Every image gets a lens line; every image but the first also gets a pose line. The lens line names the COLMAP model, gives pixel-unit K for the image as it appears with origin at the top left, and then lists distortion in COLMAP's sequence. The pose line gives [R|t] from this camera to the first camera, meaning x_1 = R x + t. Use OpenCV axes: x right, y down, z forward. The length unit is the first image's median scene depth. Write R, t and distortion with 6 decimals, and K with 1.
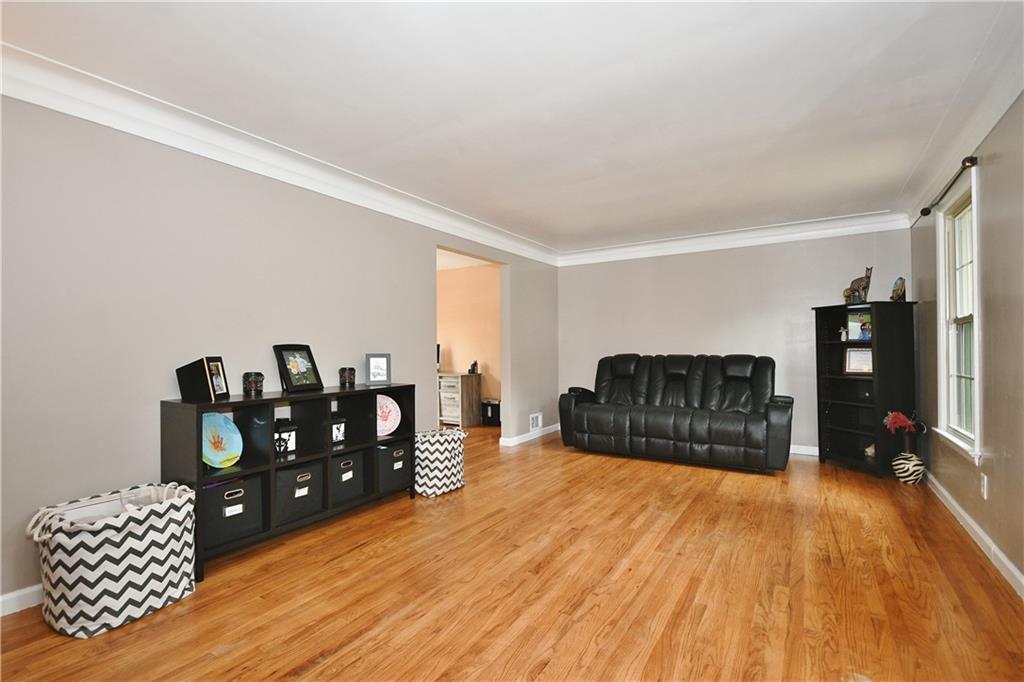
lens RADIAL K [[469.3, 0, 493.3], [0, 469.3, 345.2], [0, 0, 1]] dist [0.003696, -0.002916]
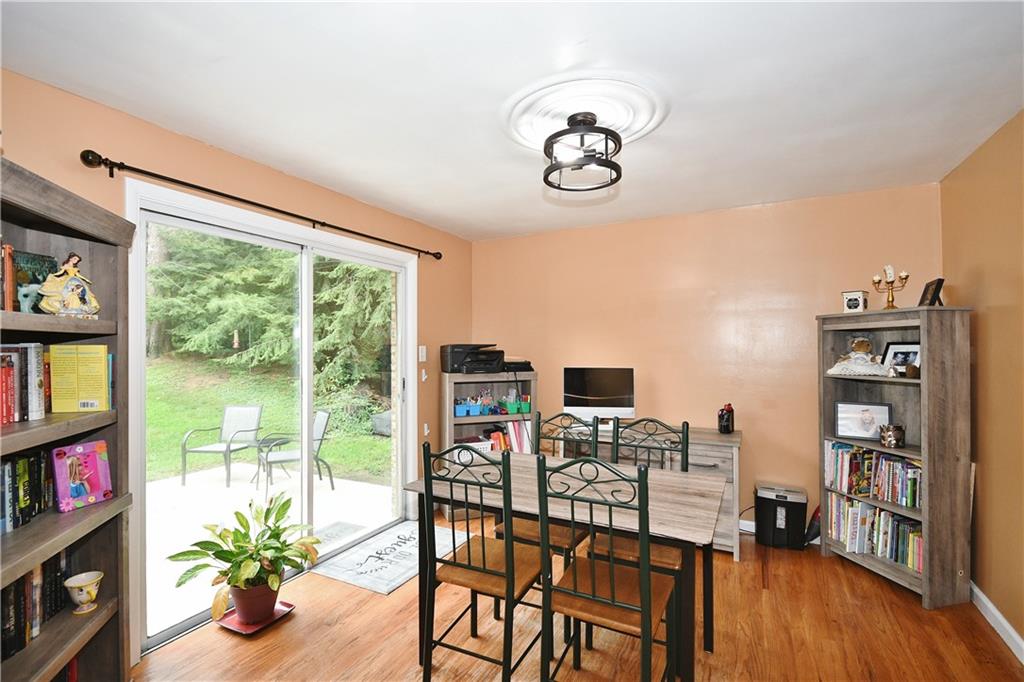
lens RADIAL K [[469.3, 0, 507.5], [0, 469.3, 348.6], [0, 0, 1]] dist [0.003696, -0.002916]
pose [[0.993568, 0.007507, 0.112991, -0.674602], [-0.008838, 0.999897, 0.011285, -0.062695], [-0.112895, -0.012211, 0.993532, 1.129074]]
